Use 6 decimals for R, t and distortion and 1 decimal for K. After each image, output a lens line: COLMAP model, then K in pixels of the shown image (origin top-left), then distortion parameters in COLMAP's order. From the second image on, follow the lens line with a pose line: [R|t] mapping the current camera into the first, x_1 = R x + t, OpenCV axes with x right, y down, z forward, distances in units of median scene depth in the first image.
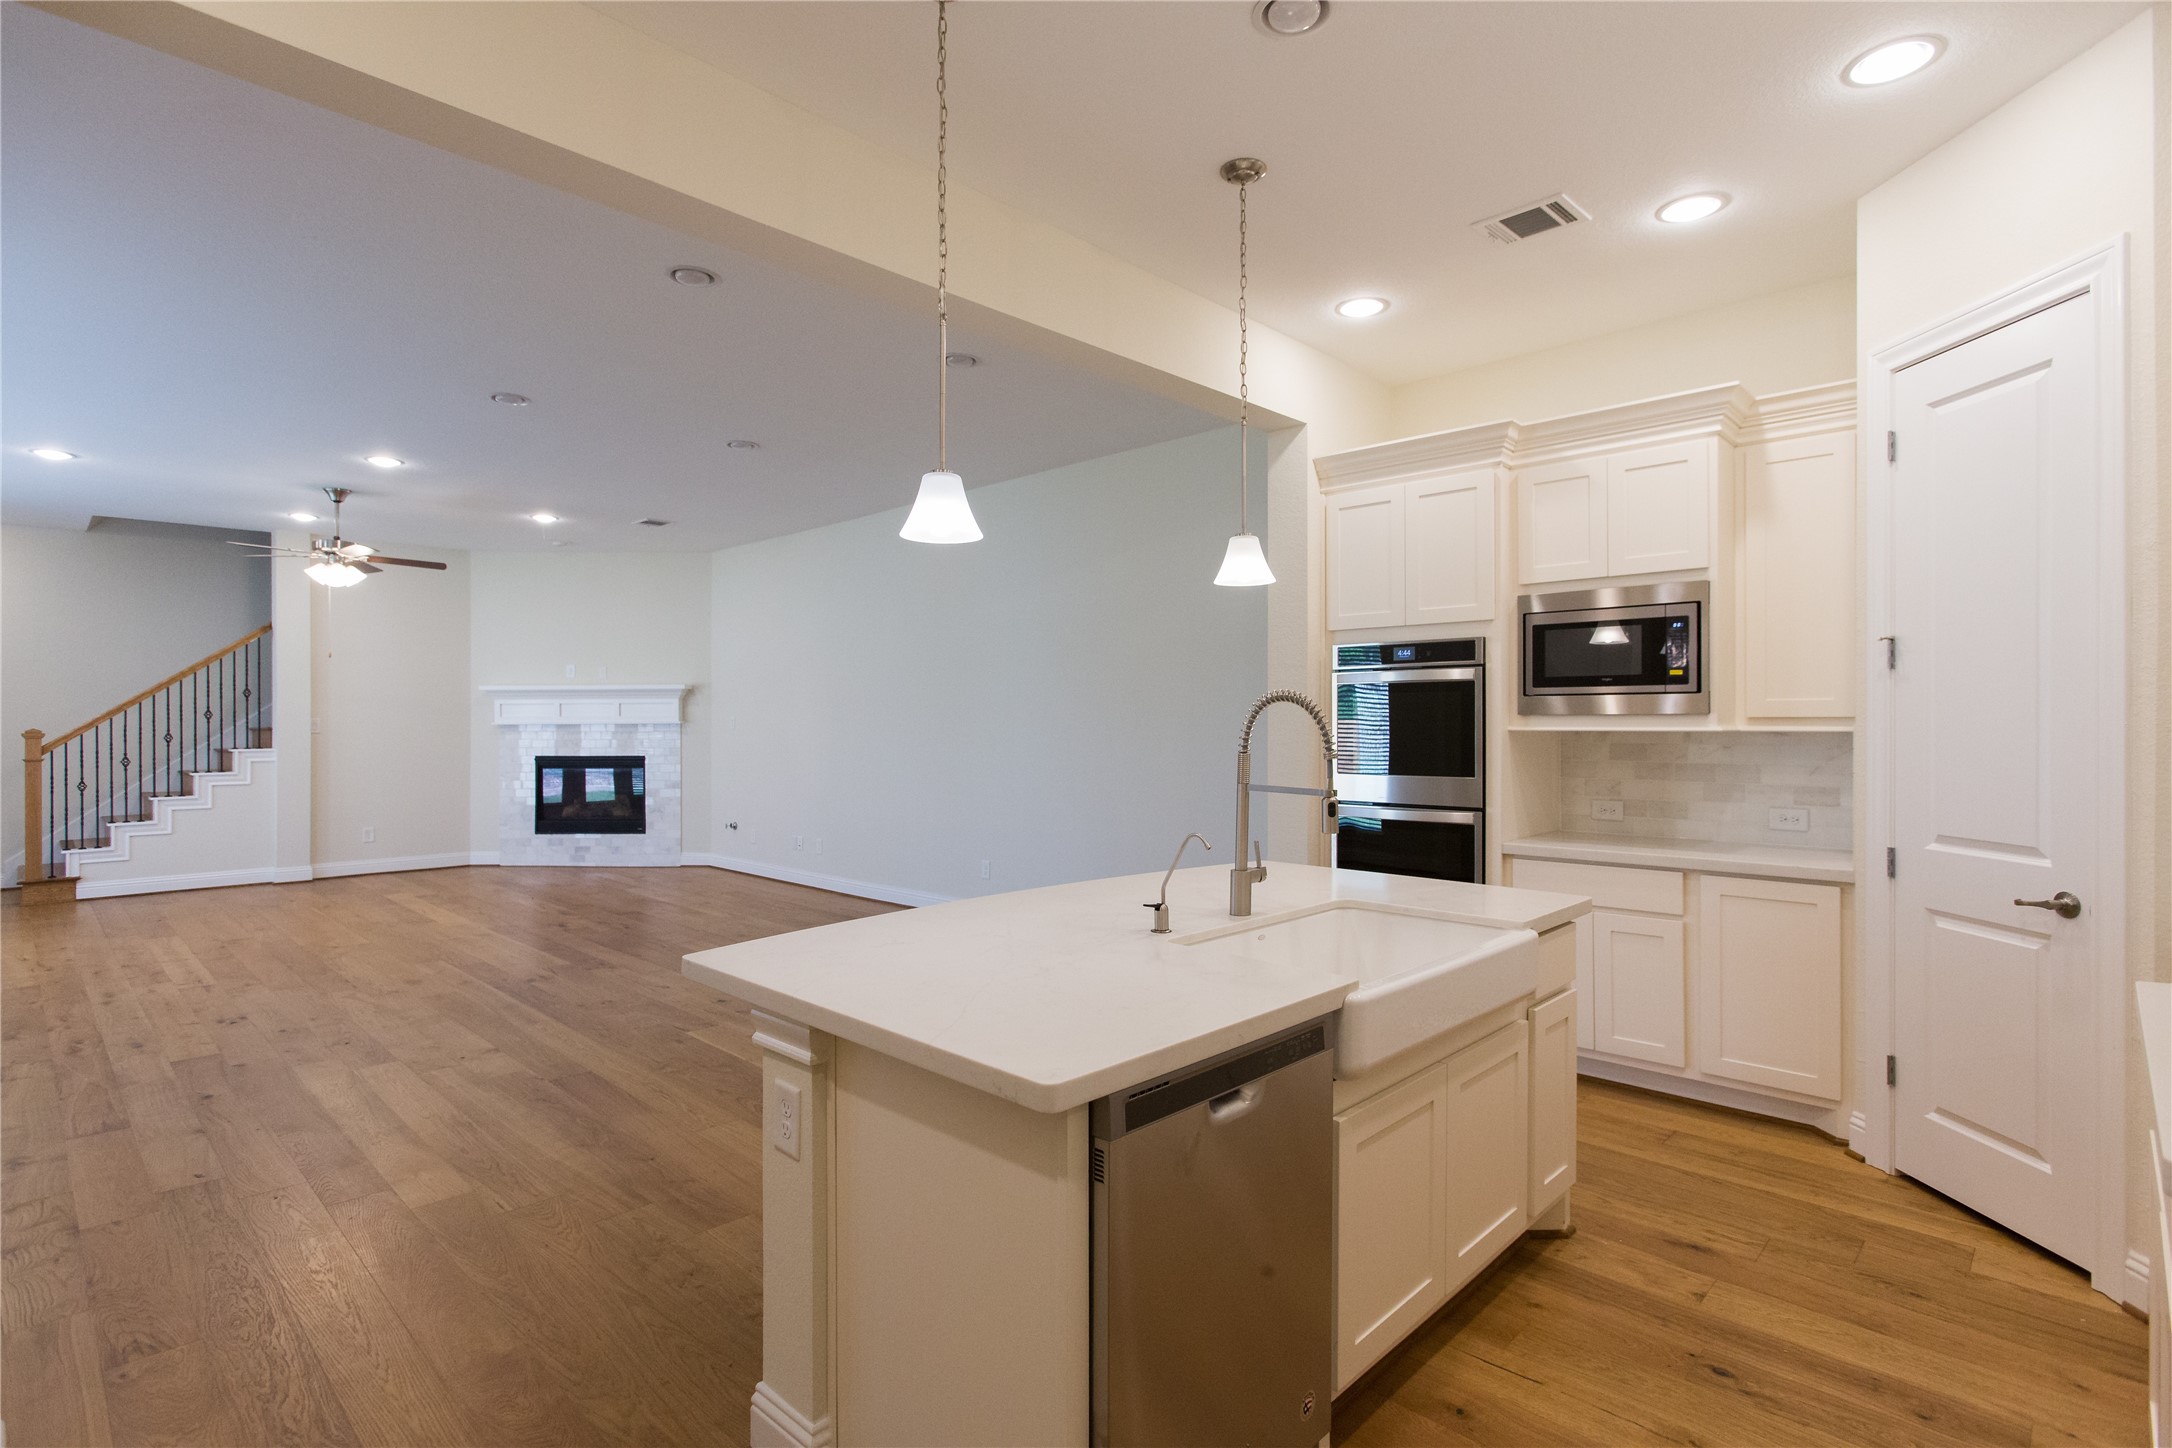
lens RADIAL K [[1056.1, 0, 1095.6], [0, 1056.1, 722.1], [0, 0, 1]] dist [-0.004686, 0.005605]
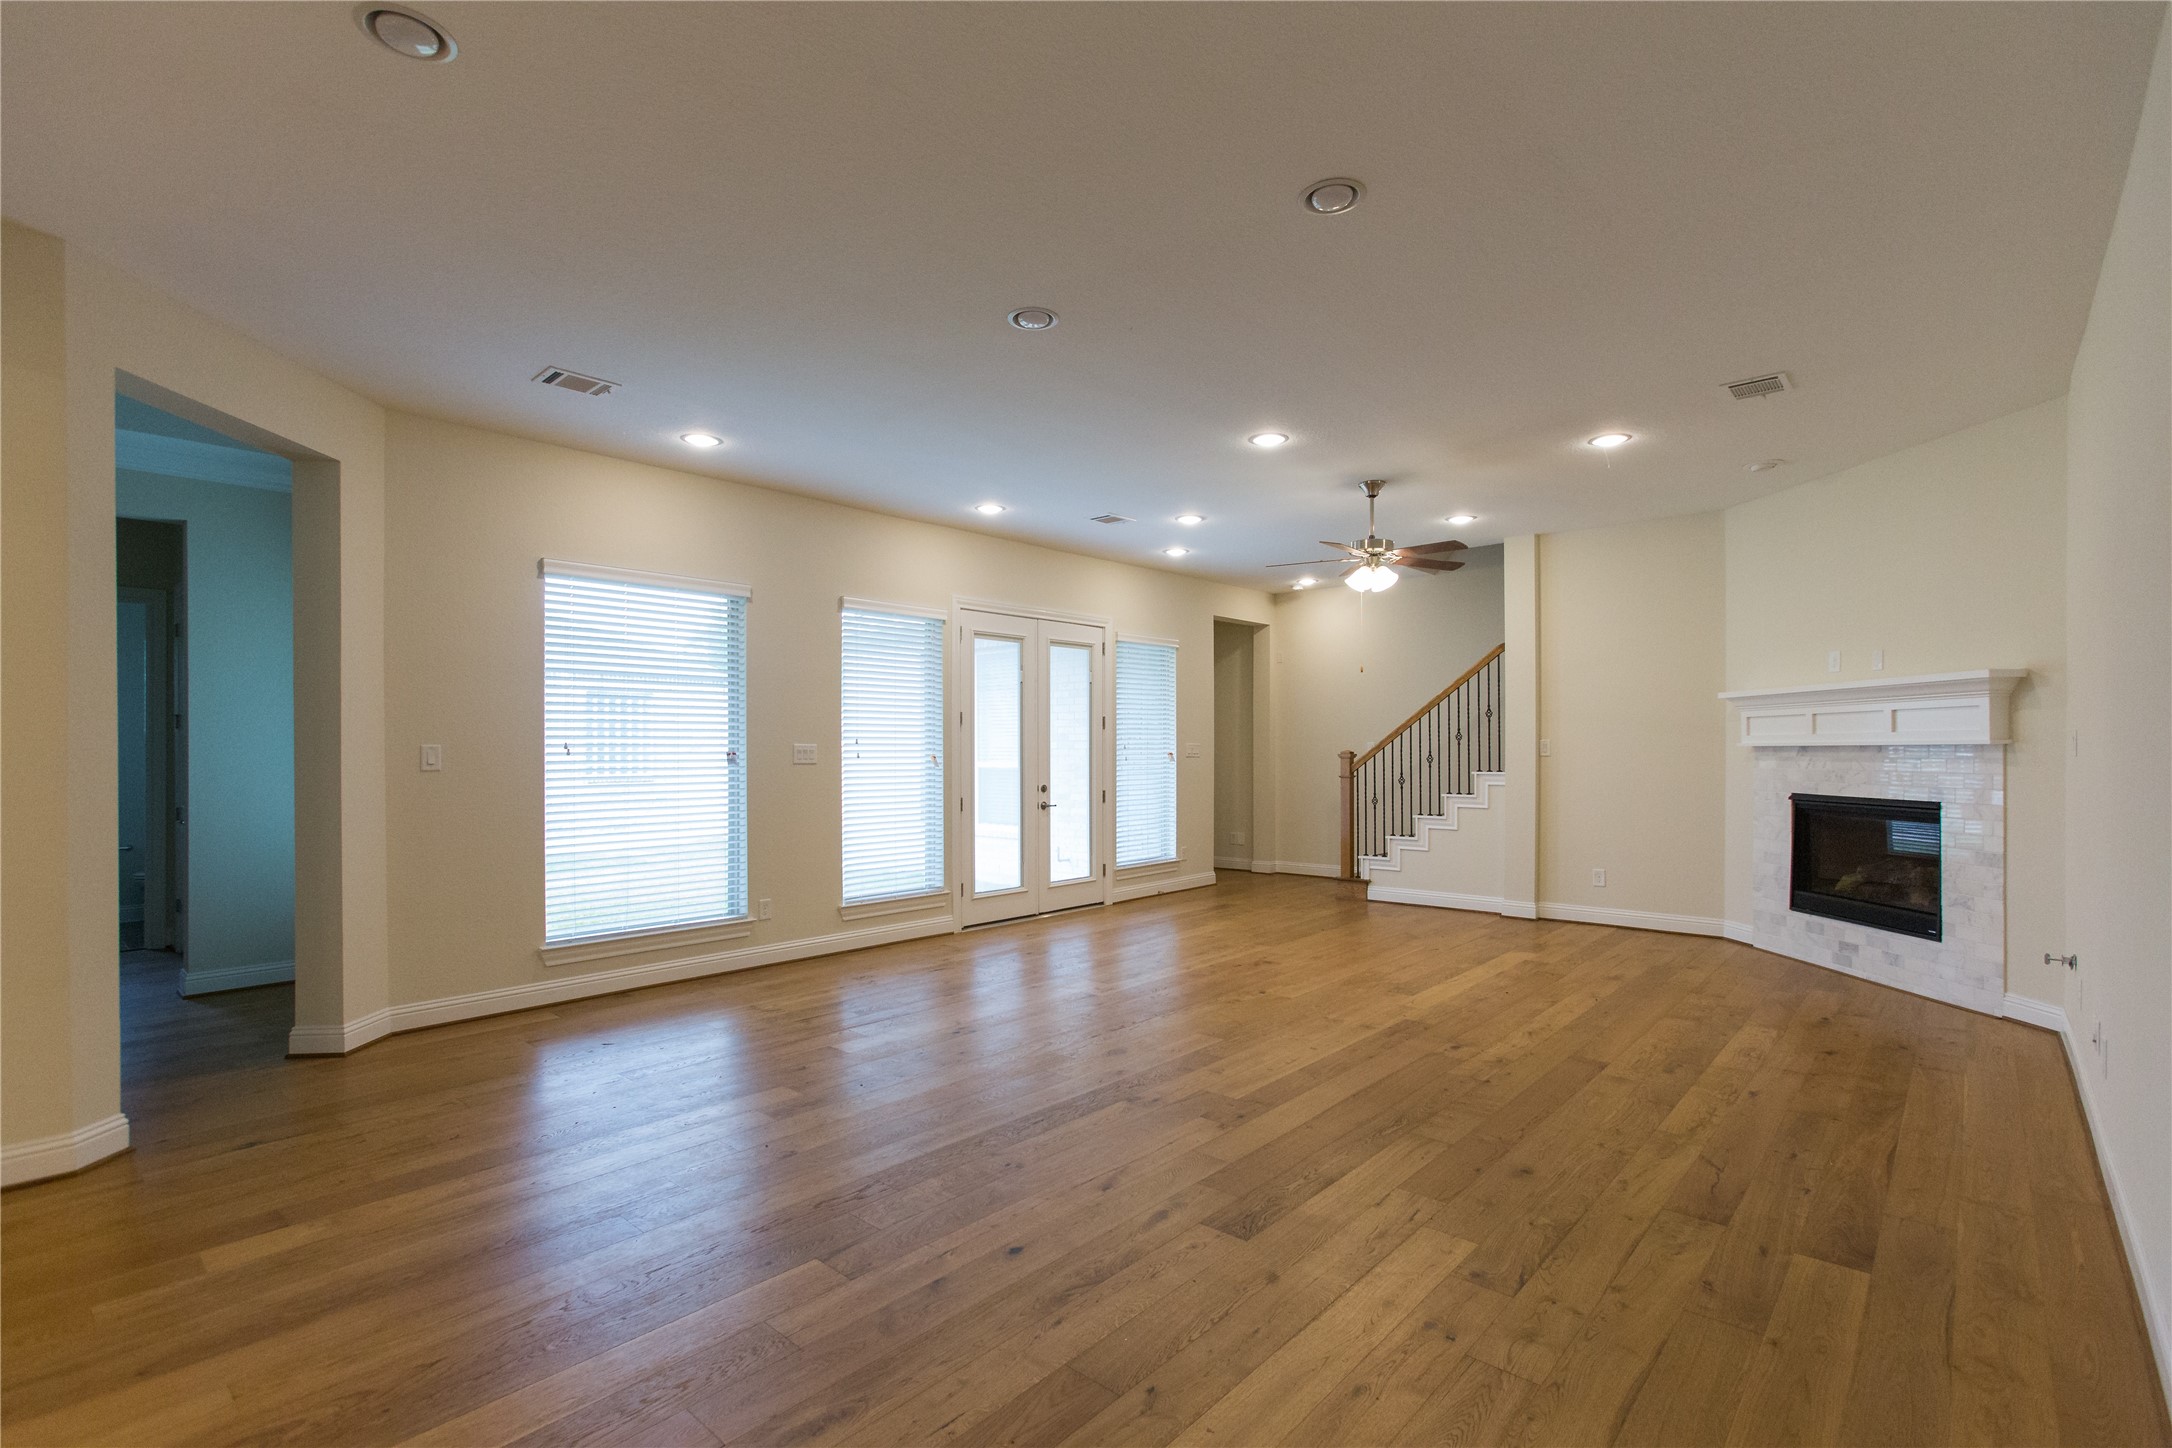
lens RADIAL K [[996.3, 0, 1073.1], [0, 996.3, 753.9], [0, 0, 1]] dist [-0.008463, 0.003657]
pose [[0.023387, 0.008582, -0.999690, 0.099718], [0.004275, 0.999953, 0.008684, -0.000123], [0.999717, -0.004477, 0.023350, 0.621269]]
